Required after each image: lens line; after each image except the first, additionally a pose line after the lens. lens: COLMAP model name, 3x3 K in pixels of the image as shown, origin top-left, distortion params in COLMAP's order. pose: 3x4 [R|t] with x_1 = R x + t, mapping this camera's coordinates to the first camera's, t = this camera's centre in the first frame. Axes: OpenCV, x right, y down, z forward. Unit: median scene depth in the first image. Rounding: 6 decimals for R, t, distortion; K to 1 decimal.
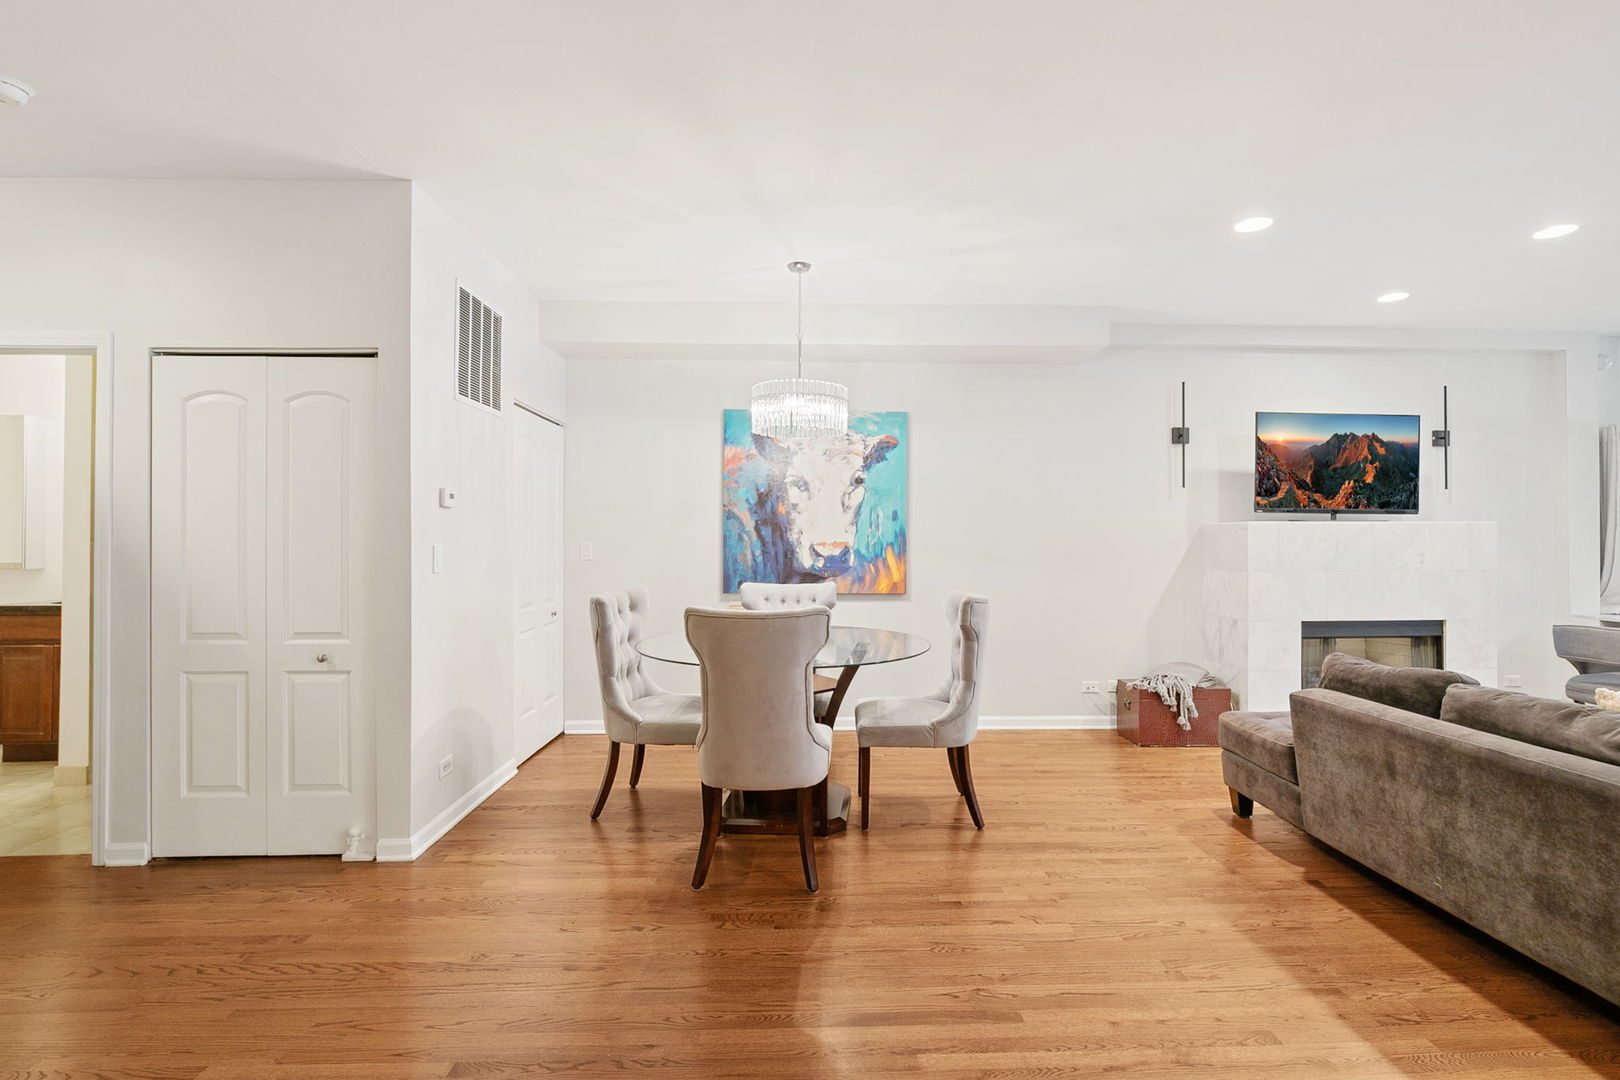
lens RADIAL K [[741.3, 0, 814.2], [0, 741.3, 536.4], [0, 0, 1]] dist [-0.002356, 0.000139]
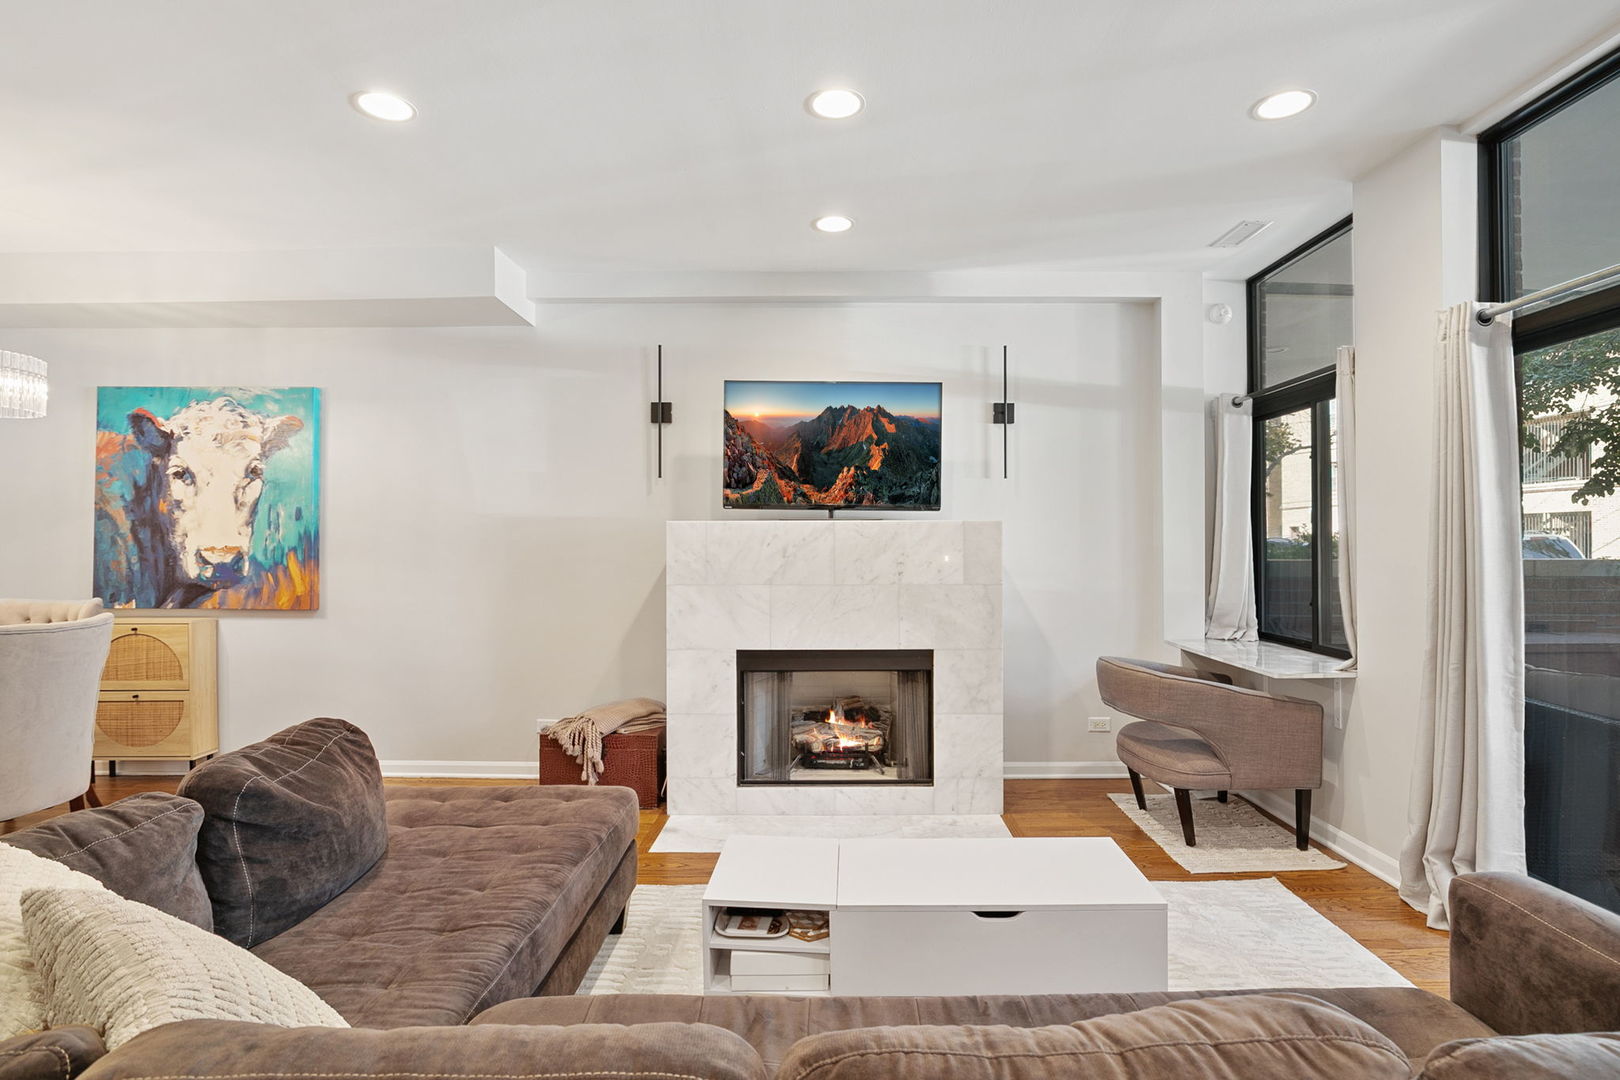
lens RADIAL K [[741.3, 0, 814.2], [0, 741.3, 536.4], [0, 0, 1]] dist [-0.002356, 0.000139]
pose [[0.997793, -0.000556, -0.066403, 0.736258], [0.000506, 1.000000, -0.000770, -0.002789], [0.066403, 0.000735, 0.997793, 0.226141]]
